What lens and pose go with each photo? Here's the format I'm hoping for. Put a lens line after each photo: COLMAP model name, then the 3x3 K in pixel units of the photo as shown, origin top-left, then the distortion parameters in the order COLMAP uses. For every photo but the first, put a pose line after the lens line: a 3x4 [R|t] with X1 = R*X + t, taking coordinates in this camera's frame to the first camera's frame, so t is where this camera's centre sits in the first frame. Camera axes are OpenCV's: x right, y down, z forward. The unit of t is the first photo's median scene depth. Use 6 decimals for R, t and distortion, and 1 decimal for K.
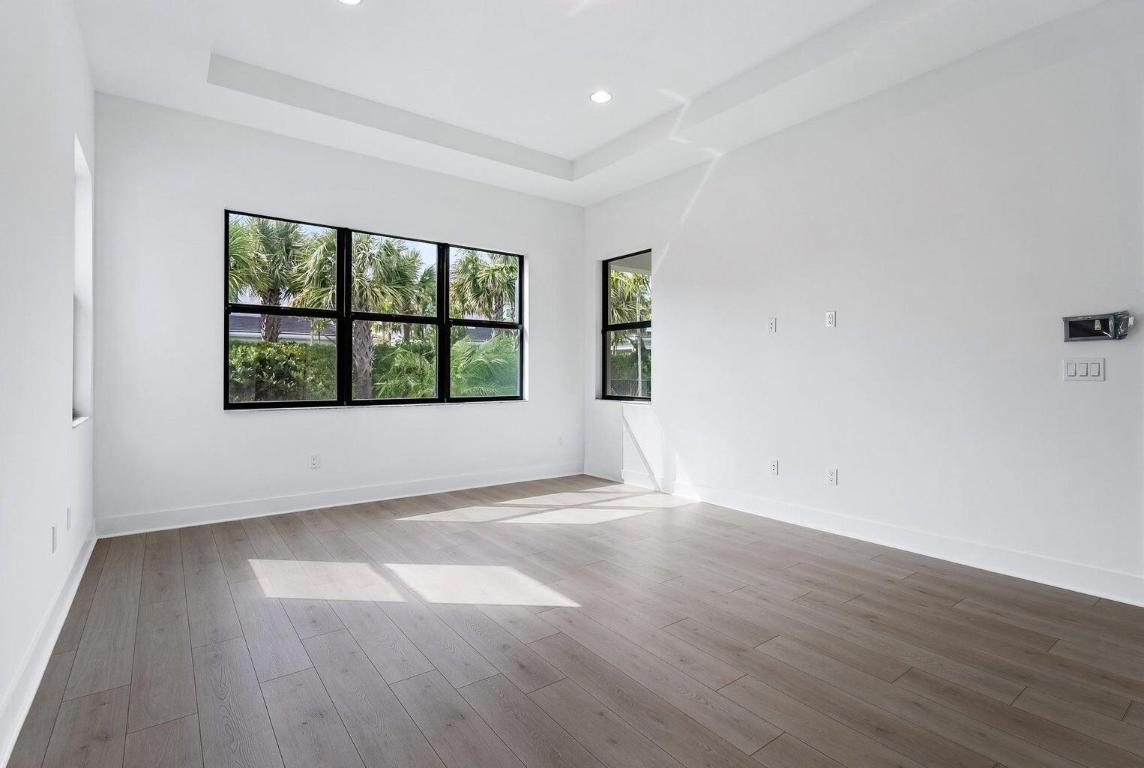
lens RADIAL K [[544.7, 0, 577.3], [0, 544.7, 379.5], [0, 0, 1]] dist [0.001220, 0.000059]
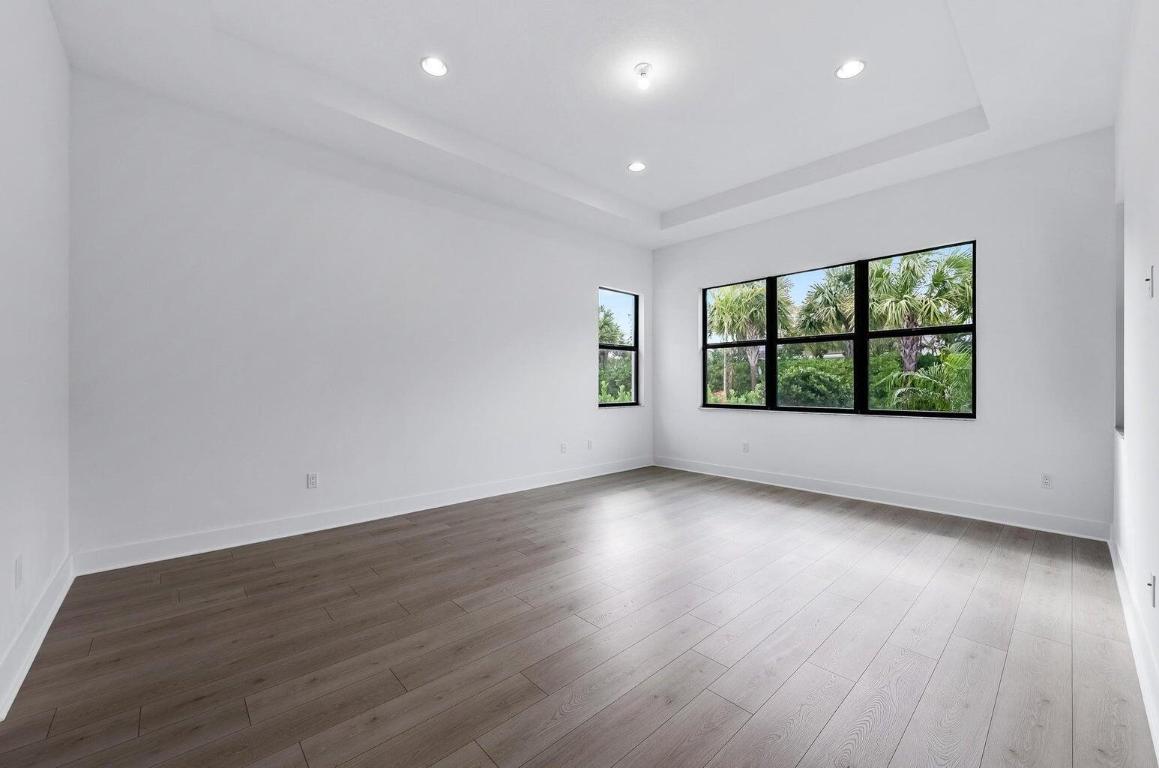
lens RADIAL K [[448.3, 0, 579.8], [0, 448.3, 386.7], [0, 0, 1]] dist [-0.018255, -0.000078]
pose [[0.101286, -0.000600, -0.994857, 0.549032], [-0.015287, 0.999881, -0.002159, 0.000853], [0.994740, 0.015427, 0.101265, 0.386337]]
